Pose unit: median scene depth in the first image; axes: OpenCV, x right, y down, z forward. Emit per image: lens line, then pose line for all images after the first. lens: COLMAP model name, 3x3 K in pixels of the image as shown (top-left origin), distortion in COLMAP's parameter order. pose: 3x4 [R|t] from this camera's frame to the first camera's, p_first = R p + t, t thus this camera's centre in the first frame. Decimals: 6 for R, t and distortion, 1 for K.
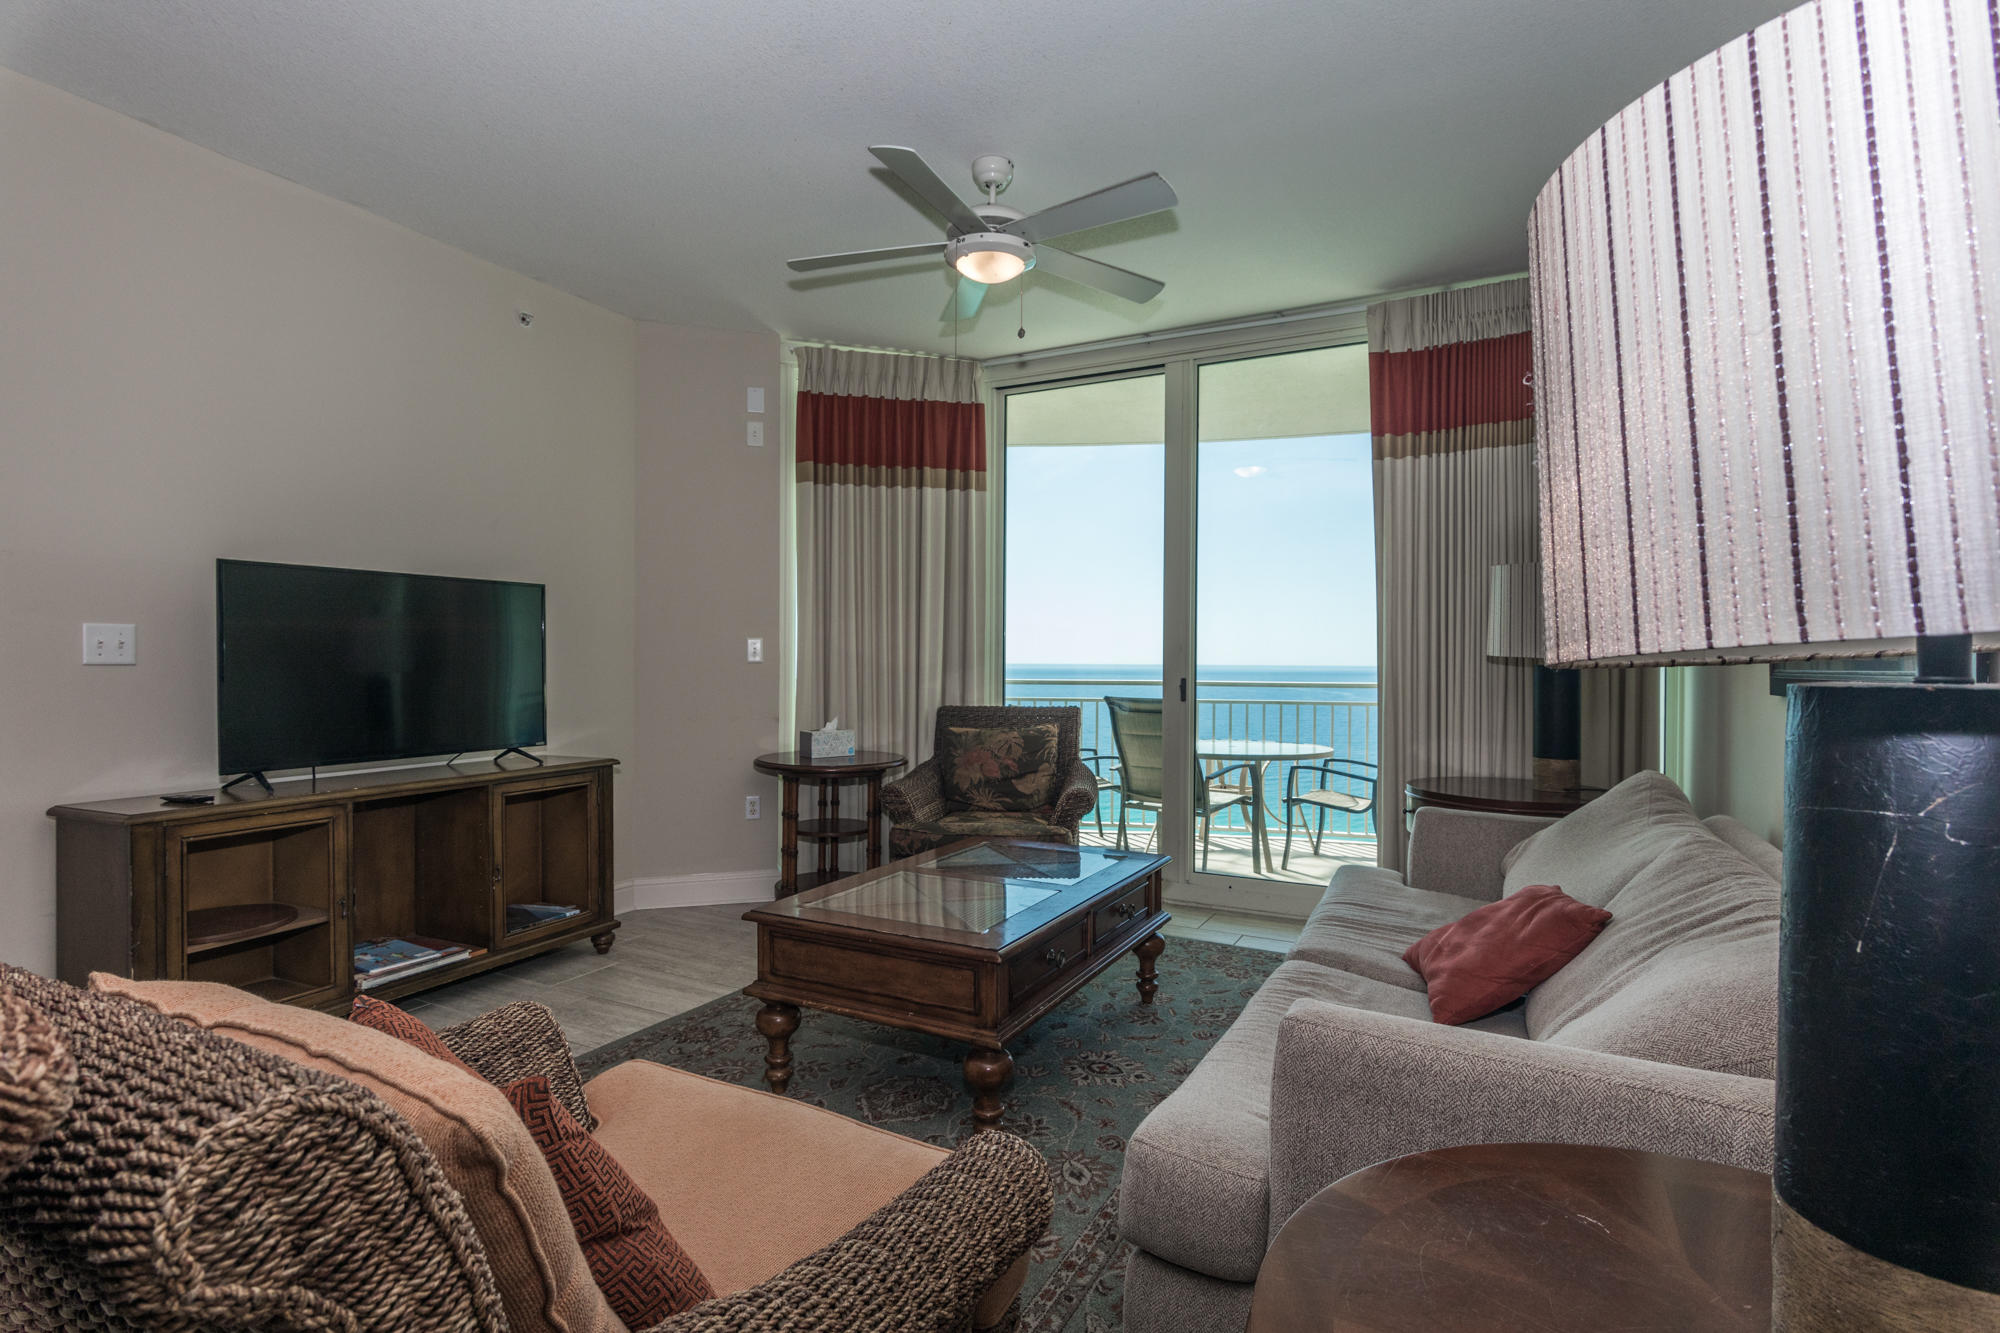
lens RADIAL K [[960.0, 0, 1000.0], [0, 960.0, 666.5], [0, 0, 1]] dist [0.001886, 0.000112]
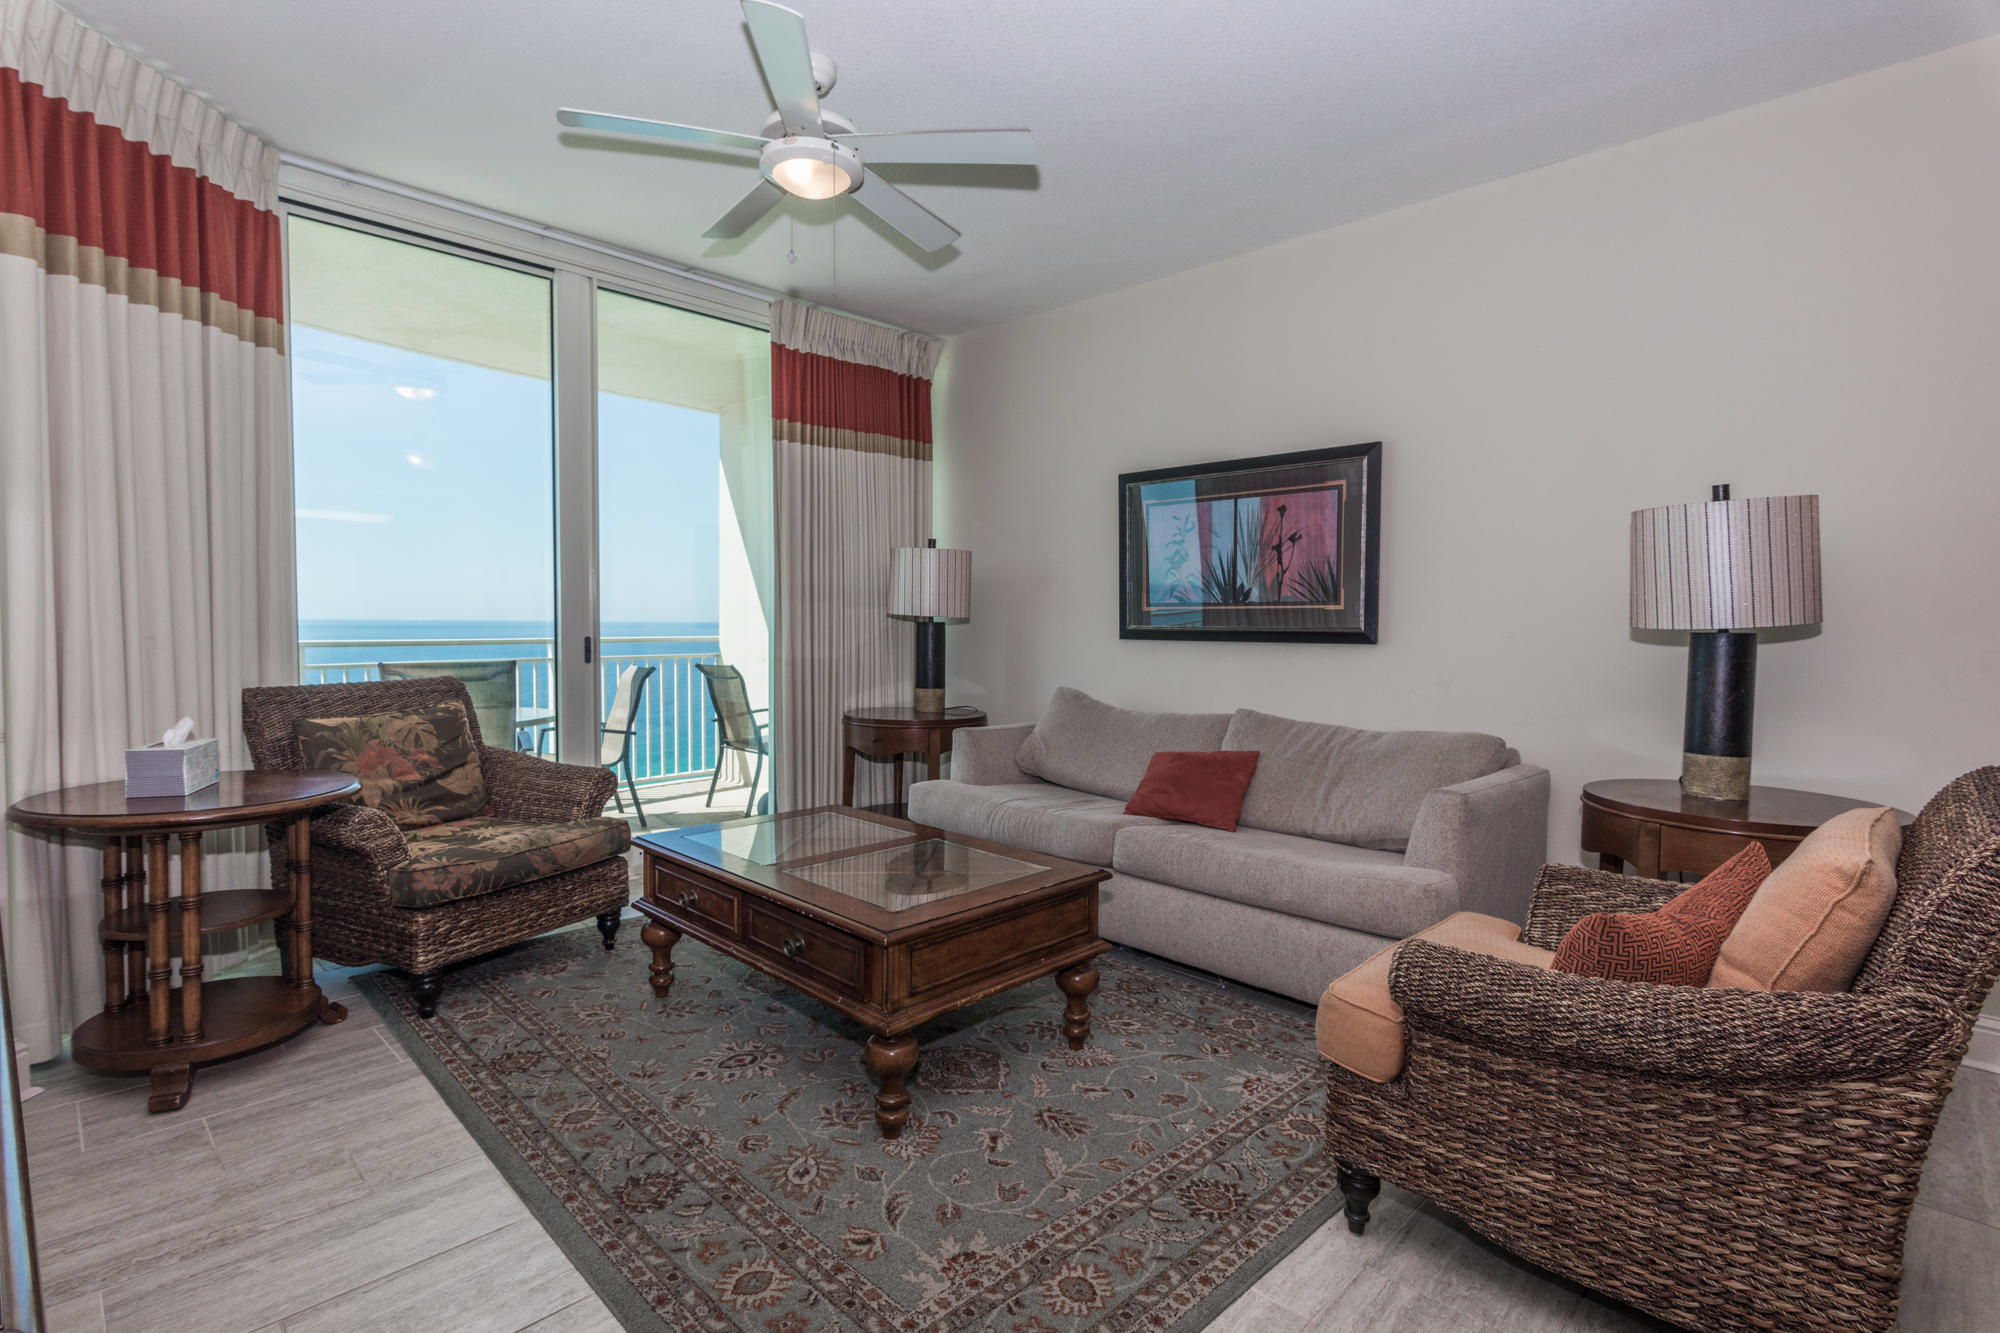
lens RADIAL K [[933.4, 0, 1000.0], [0, 933.4, 666.5], [0, 0, 1]] dist [-0.000645, -0.000036]
pose [[0.306785, -0.044846, 0.950722, -0.580556], [0.010596, 0.998988, 0.043704, 0.005602], [-0.951720, -0.003334, 0.306950, 0.413883]]
